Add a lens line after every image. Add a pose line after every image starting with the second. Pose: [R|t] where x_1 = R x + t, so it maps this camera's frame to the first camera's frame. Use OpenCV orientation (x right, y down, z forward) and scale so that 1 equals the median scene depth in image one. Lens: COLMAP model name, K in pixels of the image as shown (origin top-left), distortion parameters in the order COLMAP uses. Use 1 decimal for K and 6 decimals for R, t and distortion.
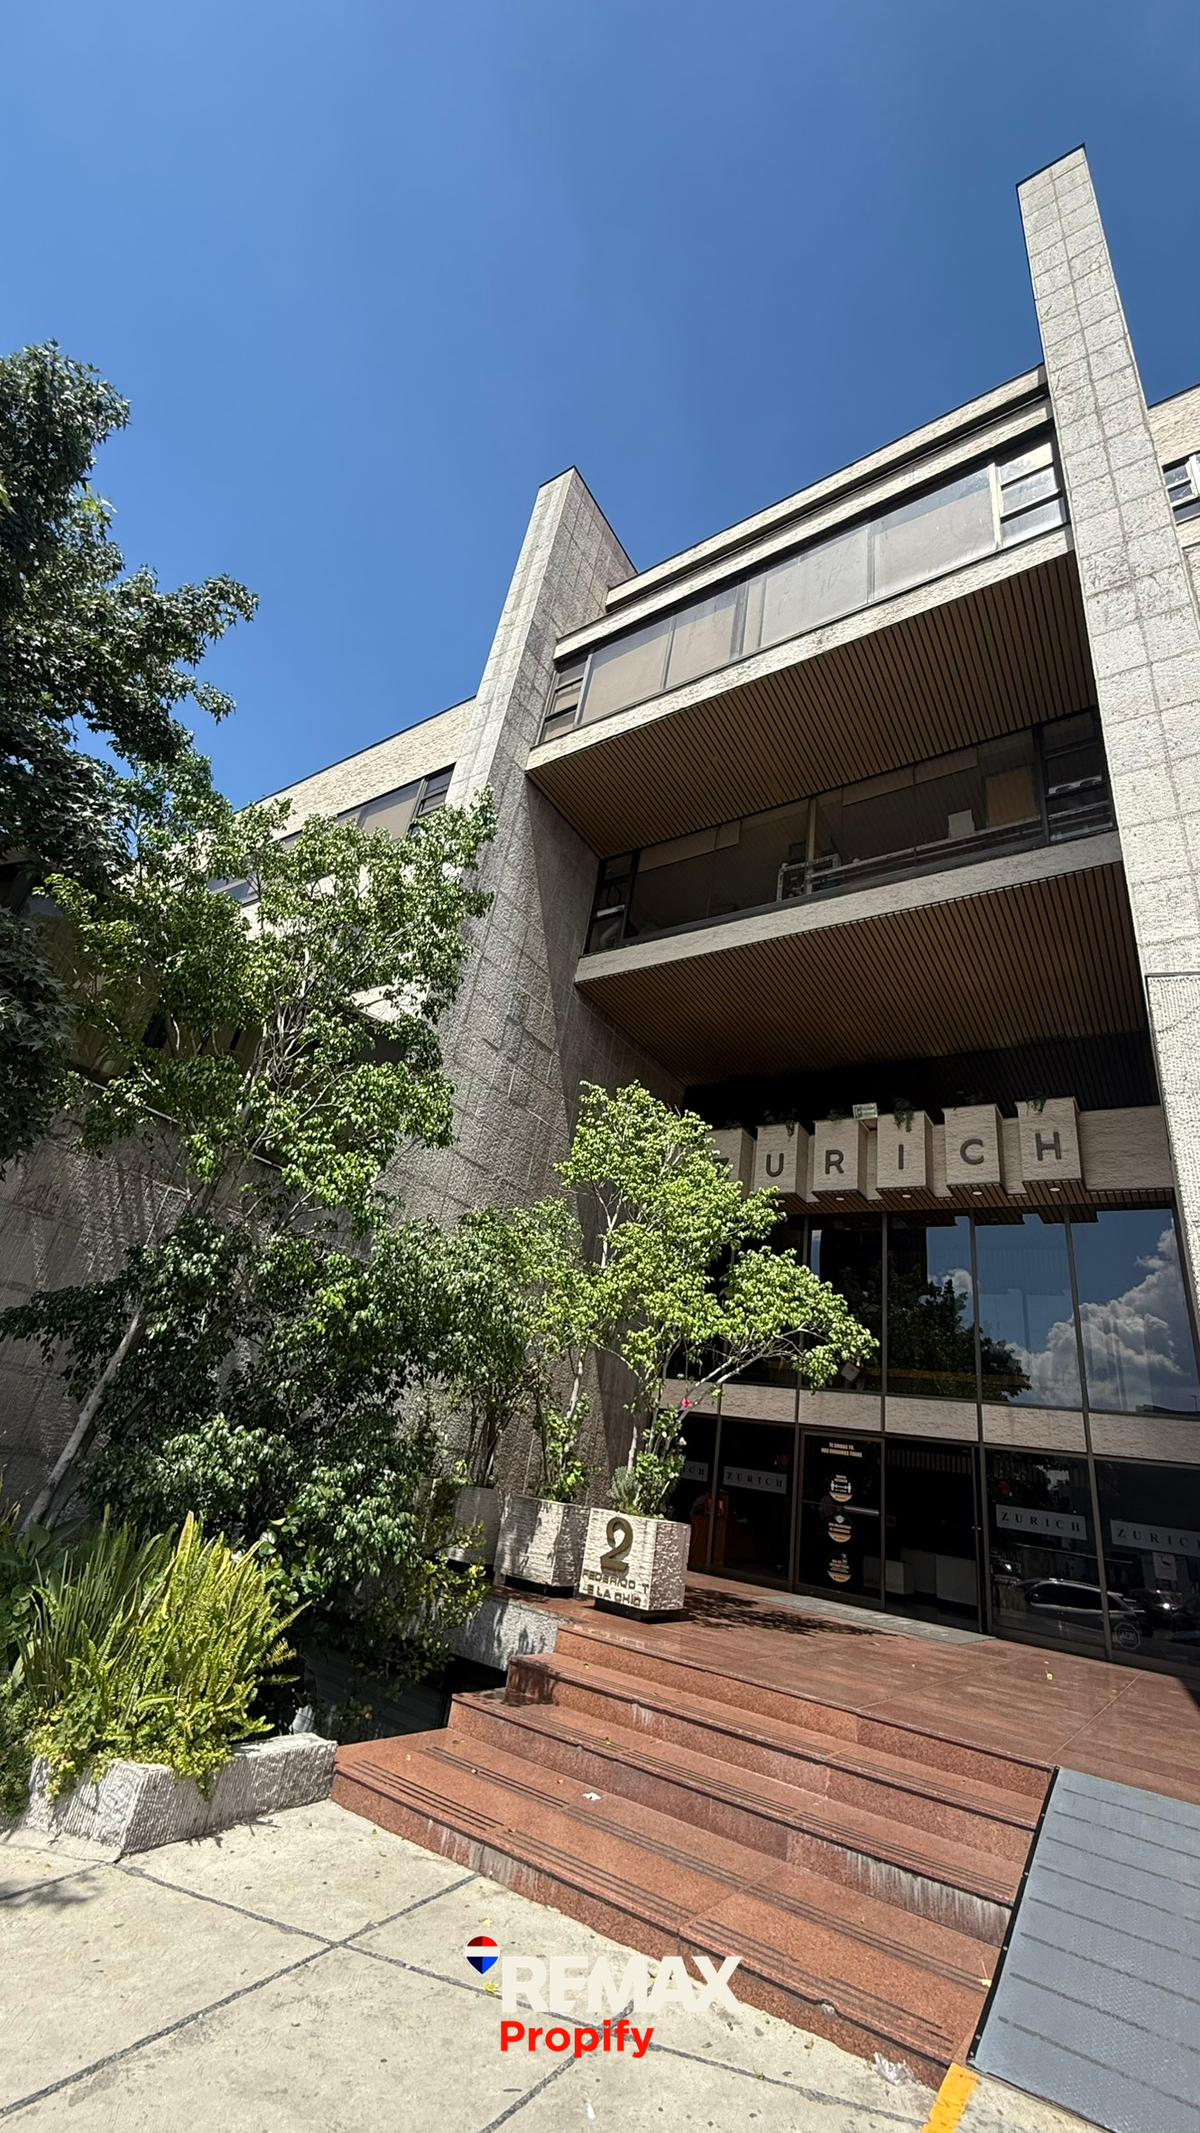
lens RADIAL K [[832.2, 0, 600.0], [0, 832.2, 1066.5], [0, 0, 1]] dist [-0.000550, 0.000087]
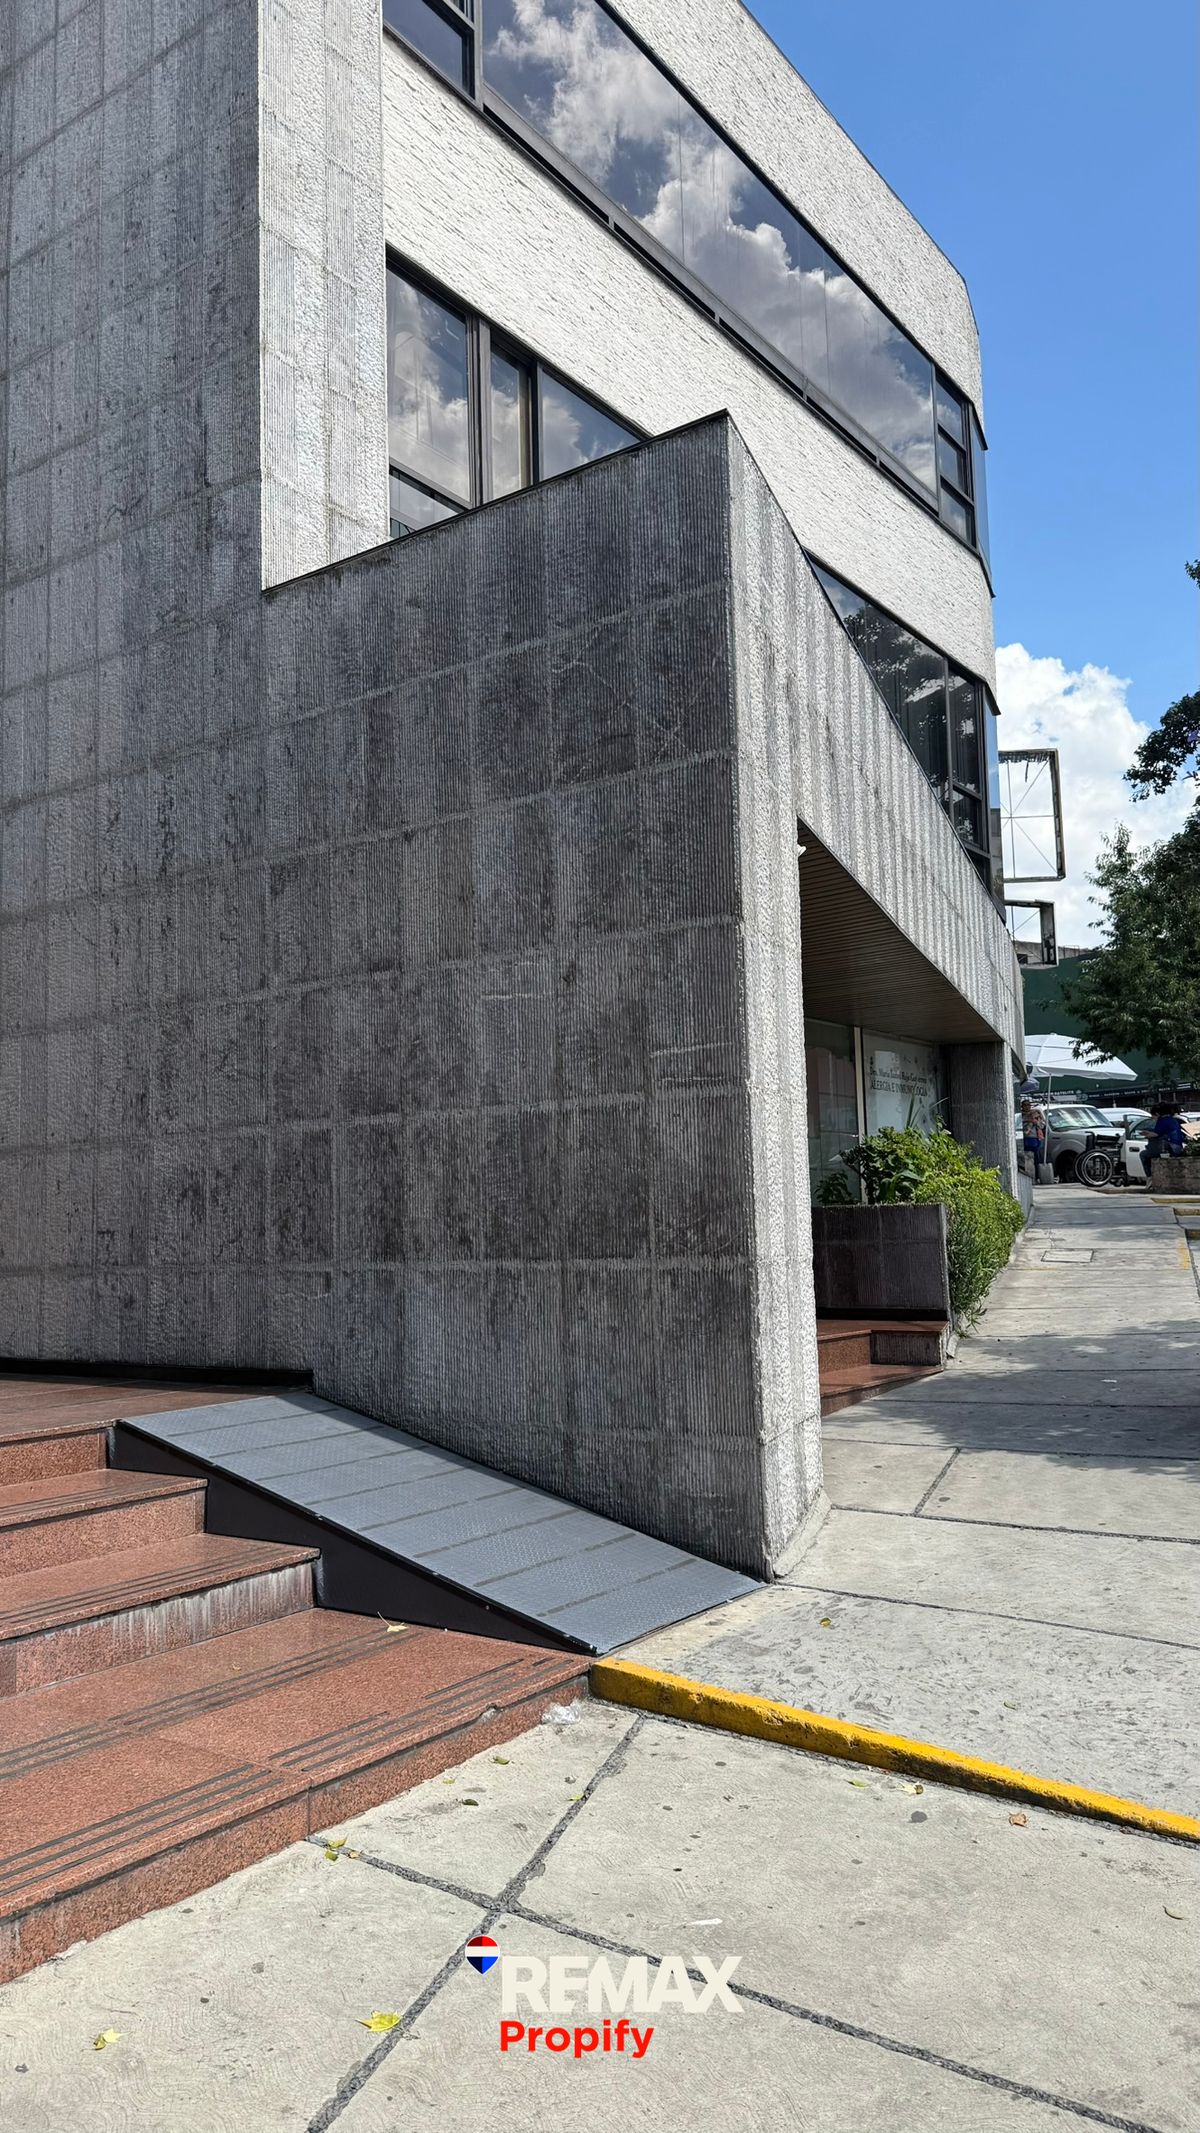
lens RADIAL K [[1485.5, 0, 600.0], [0, 1485.5, 1066.5], [0, 0, 1]] dist [0.152394, -0.298375]
pose [[0.064722, -0.048667, 0.996716, -0.377957], [-0.417743, 0.905759, 0.071352, 0.195635], [-0.906257, -0.420990, 0.038293, 0.426006]]
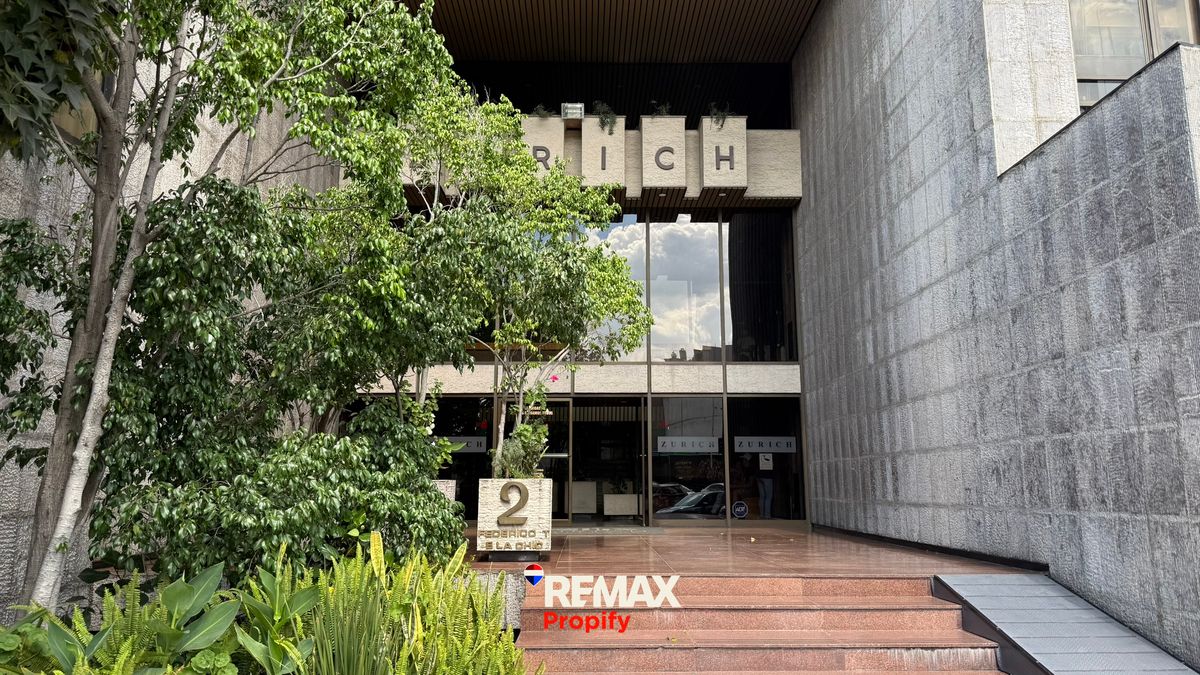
lens RADIAL K [[817.4, 0, 600.0], [0, 817.4, 337.5], [0, 0, 1]] dist [0.066502, -0.062870]
pose [[0.824941, -0.051090, 0.562906, -0.467686], [-0.135842, 0.948796, 0.285190, 0.046777], [-0.548653, -0.311731, 0.775760, 0.173163]]
